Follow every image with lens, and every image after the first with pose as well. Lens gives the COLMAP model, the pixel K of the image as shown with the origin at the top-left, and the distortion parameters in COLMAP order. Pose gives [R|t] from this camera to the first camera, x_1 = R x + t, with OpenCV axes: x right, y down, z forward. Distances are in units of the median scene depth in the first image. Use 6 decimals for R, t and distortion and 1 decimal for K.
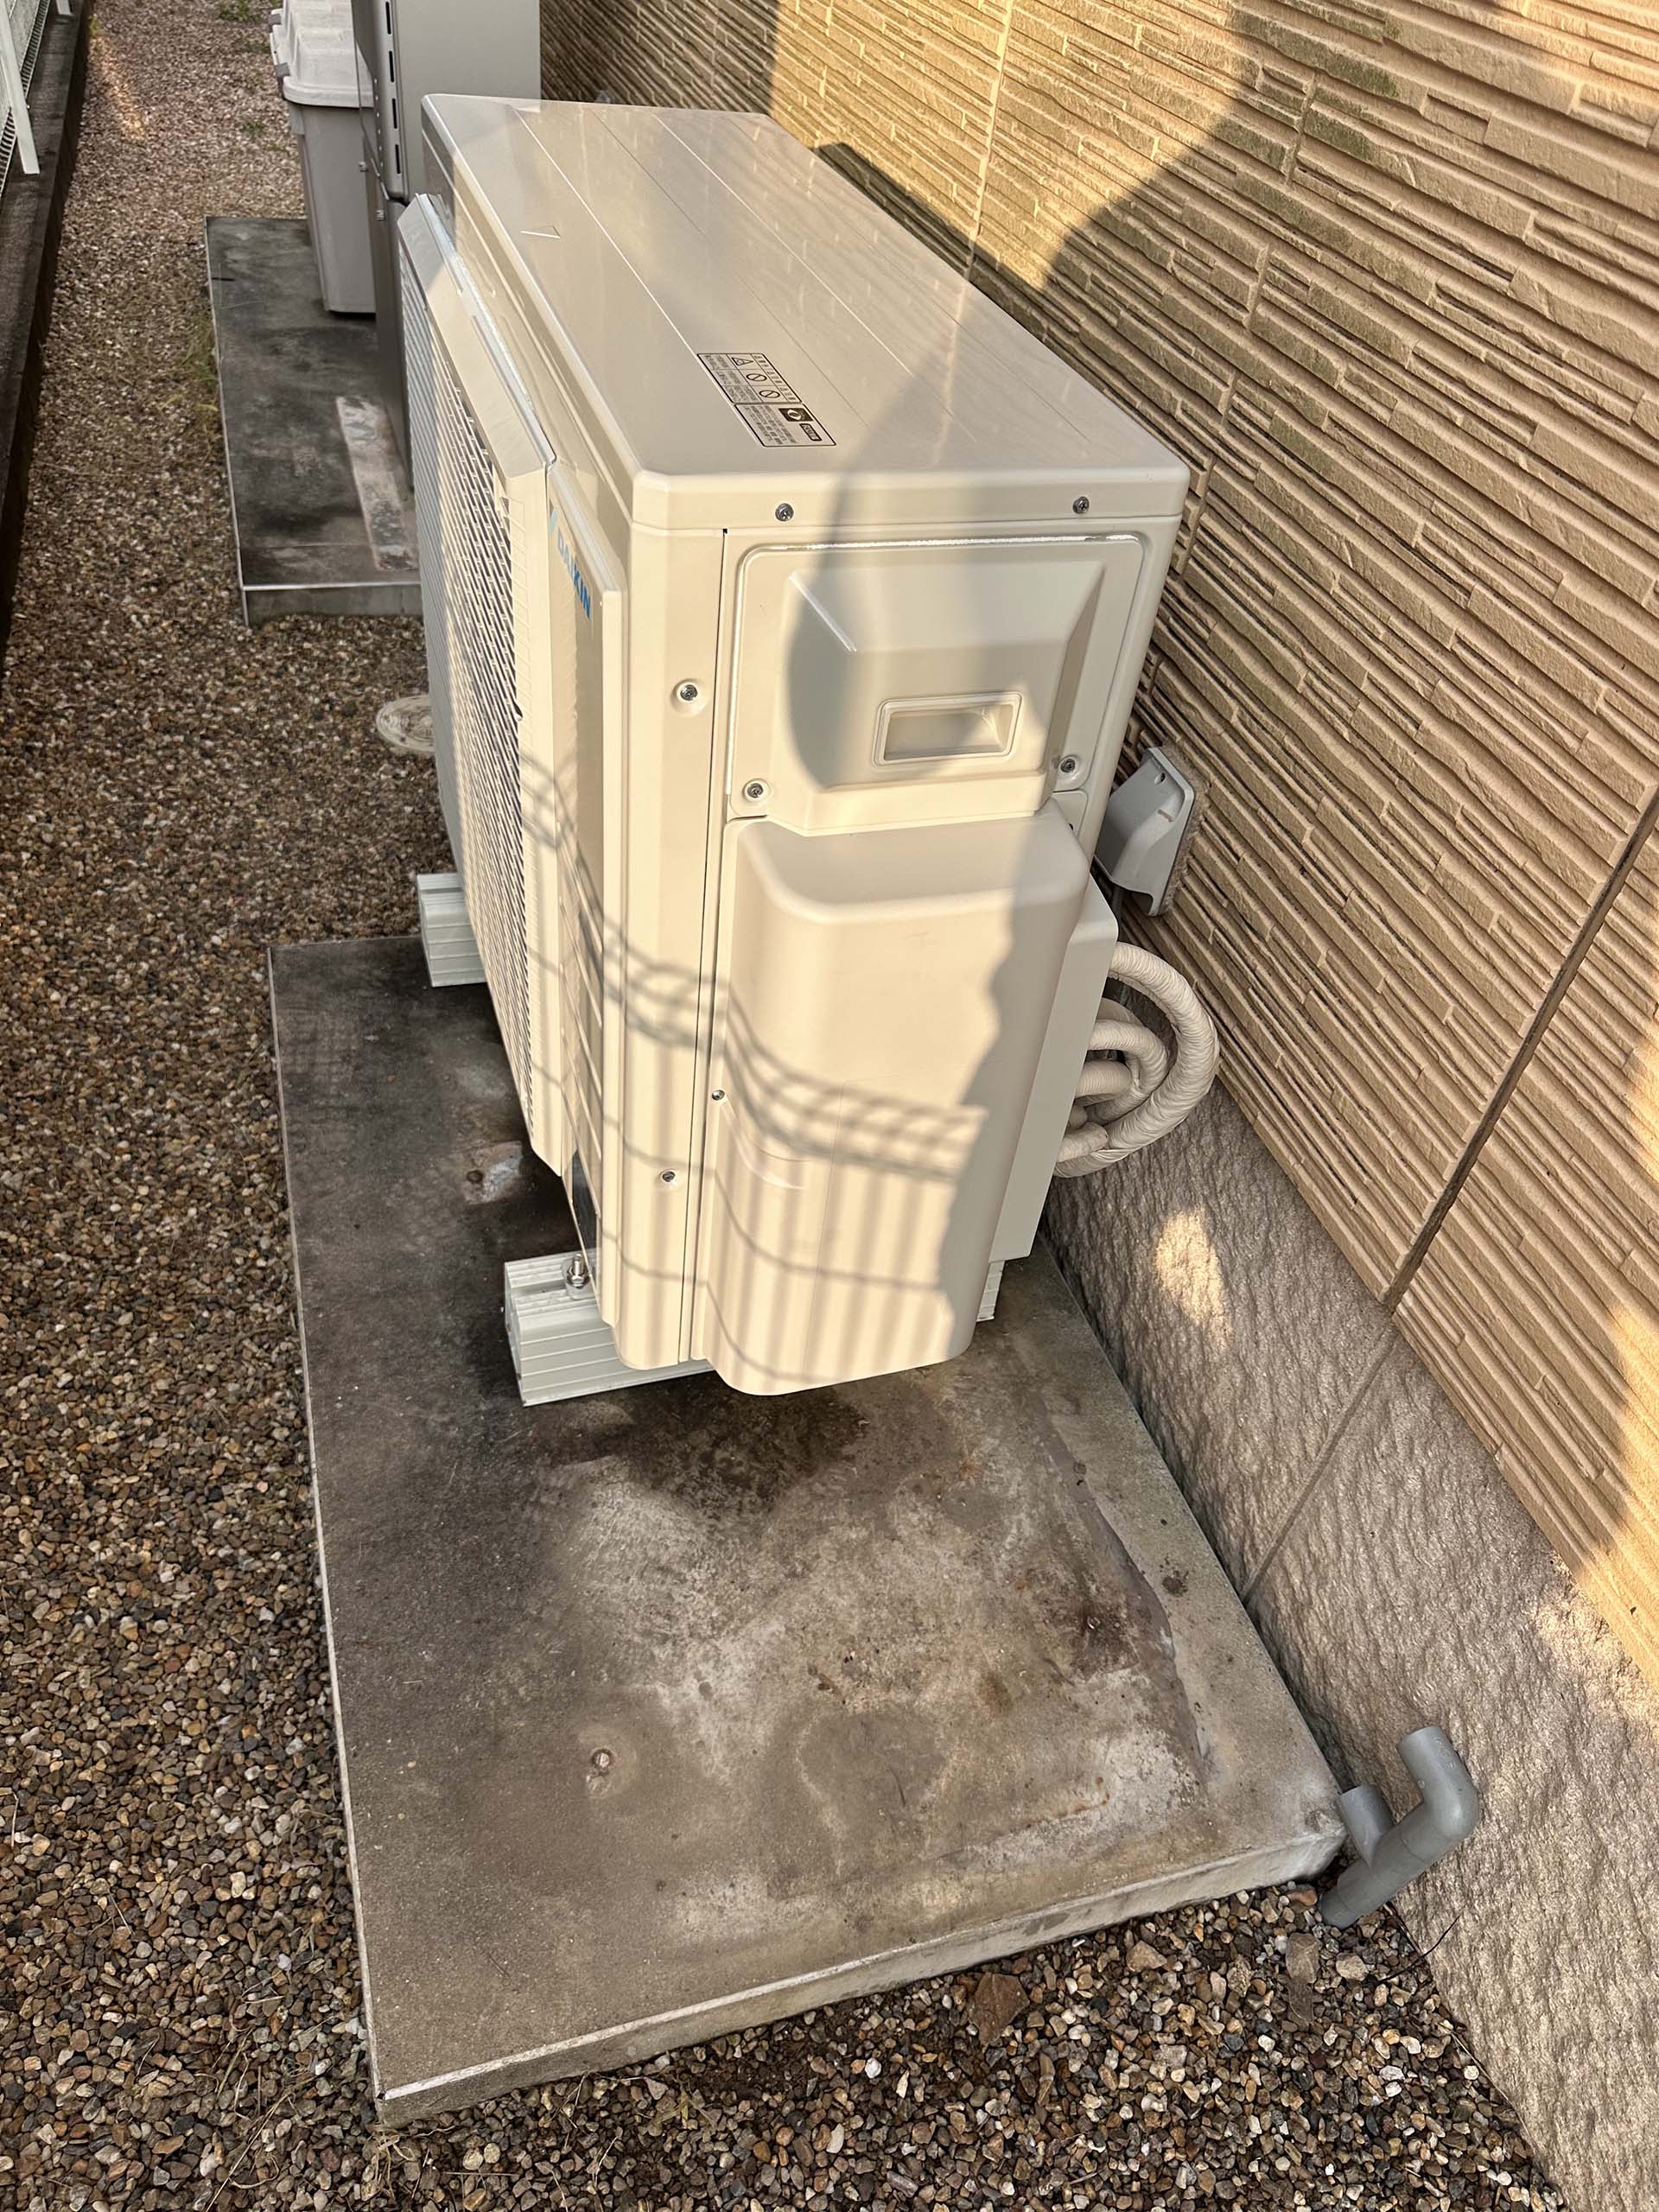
lens RADIAL K [[1573.7, 0, 830.0], [0, 1573.7, 1117.6], [0, 0, 1]] dist [-0.008116, -0.004053]
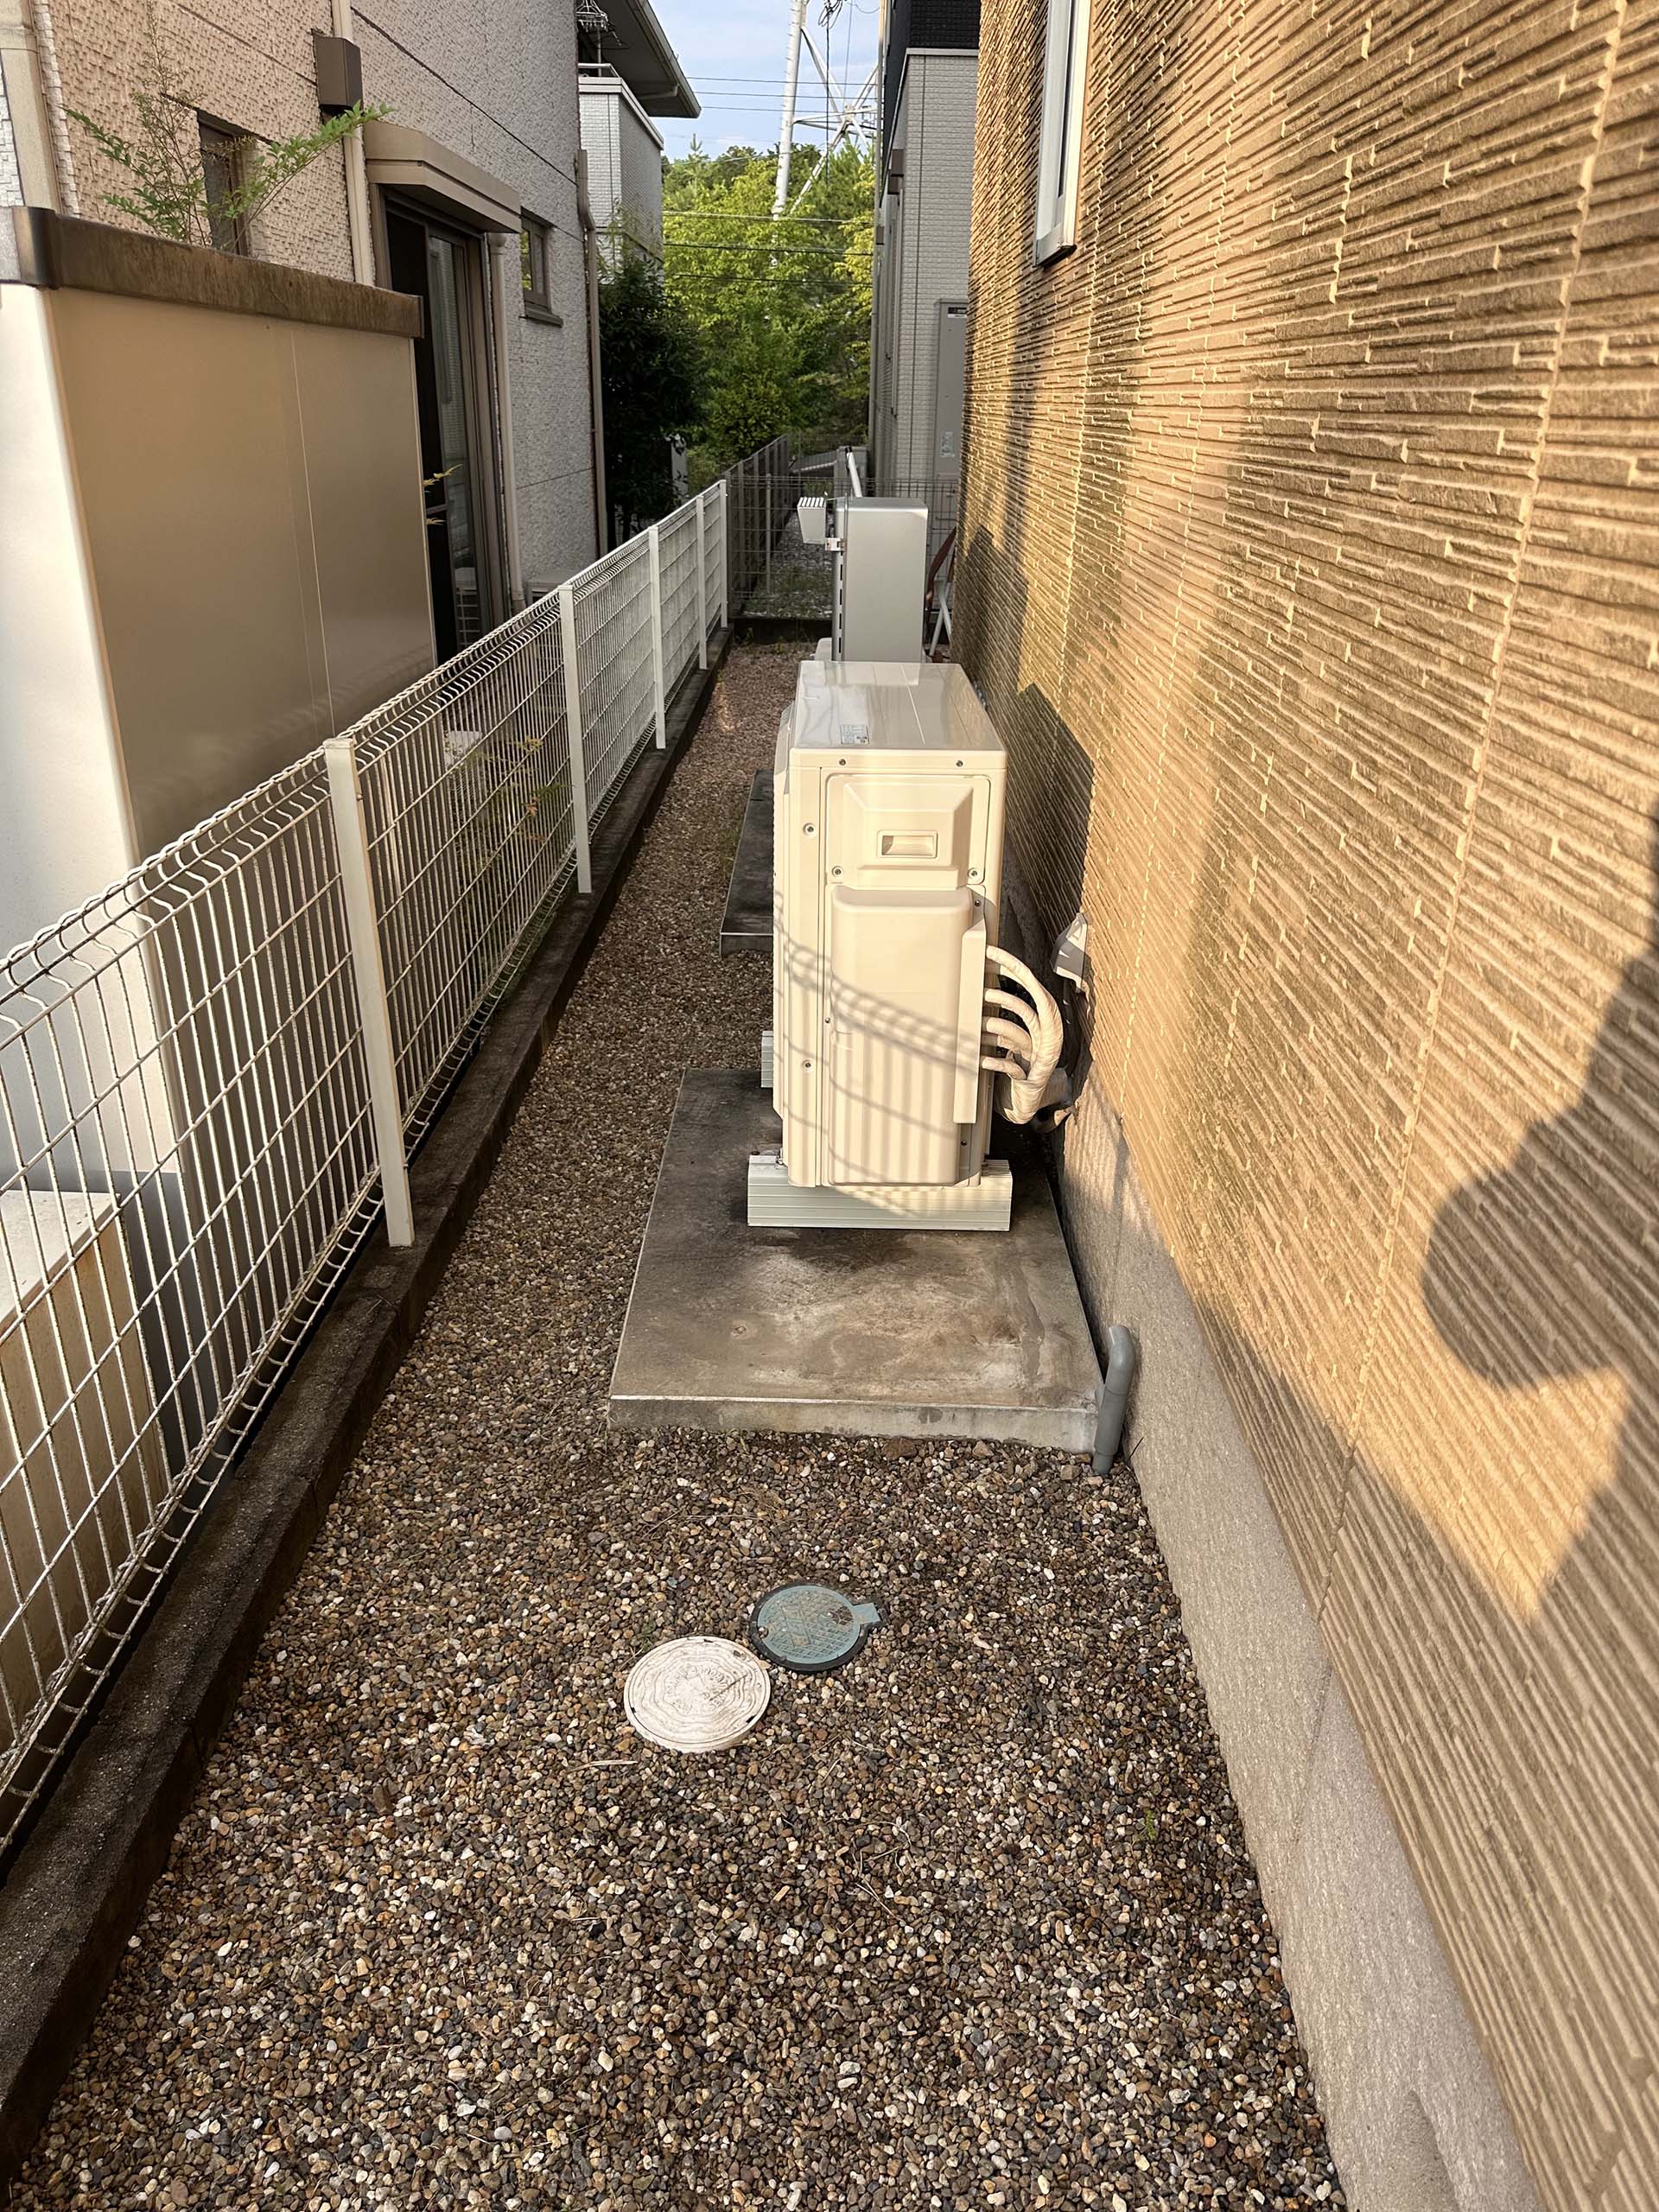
lens RADIAL K [[1545.2, 0, 832.0], [0, 1545.2, 1108.0], [0, 0, 1]] dist [0.050295, -0.000411]
pose [[0.948817, 0.042815, -0.312911, 0.537206], [-0.145787, 0.938272, -0.313676, 0.678943], [0.280165, 0.343239, 0.896490, -0.814856]]
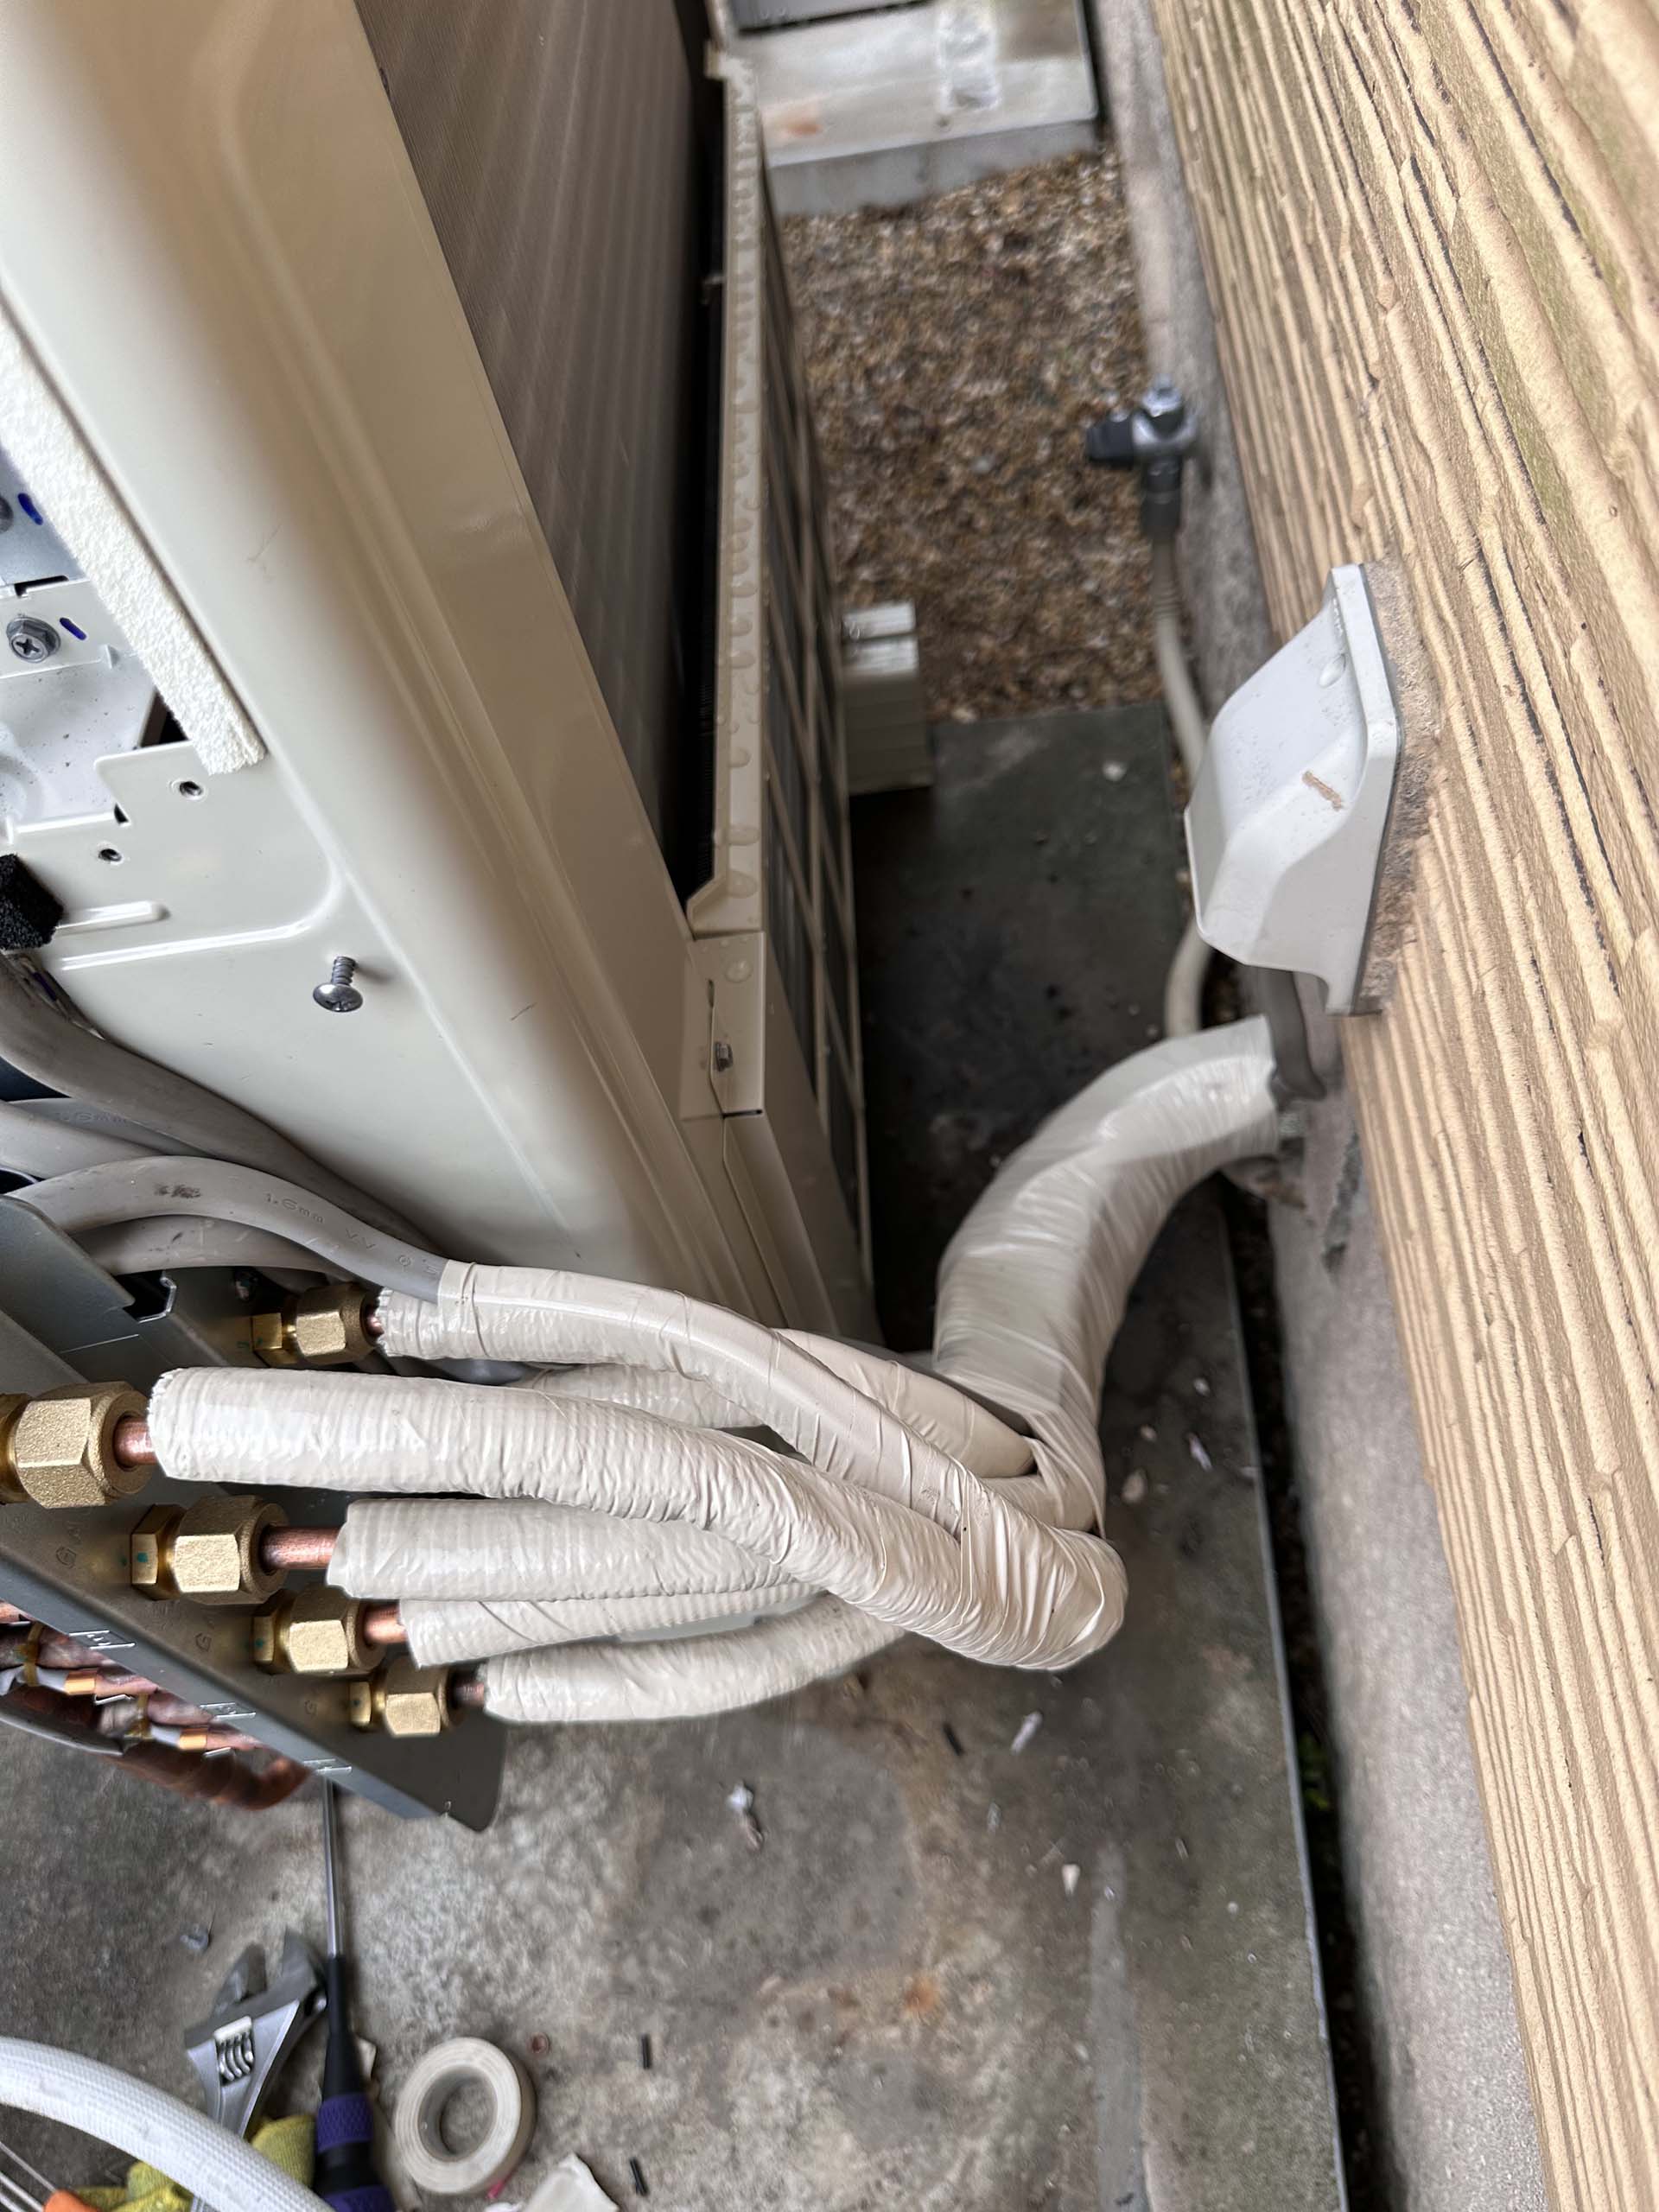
lens RADIAL K [[1648.9, 0, 835.9], [0, 1648.9, 1110.1], [0, 0, 1]] dist [-0.016158, -0.001358]
pose [[0.908870, 0.124989, -0.397911, 0.258545], [-0.037224, 0.974542, 0.221091, -0.194258], [0.415415, -0.186131, 0.890385, 0.598381]]
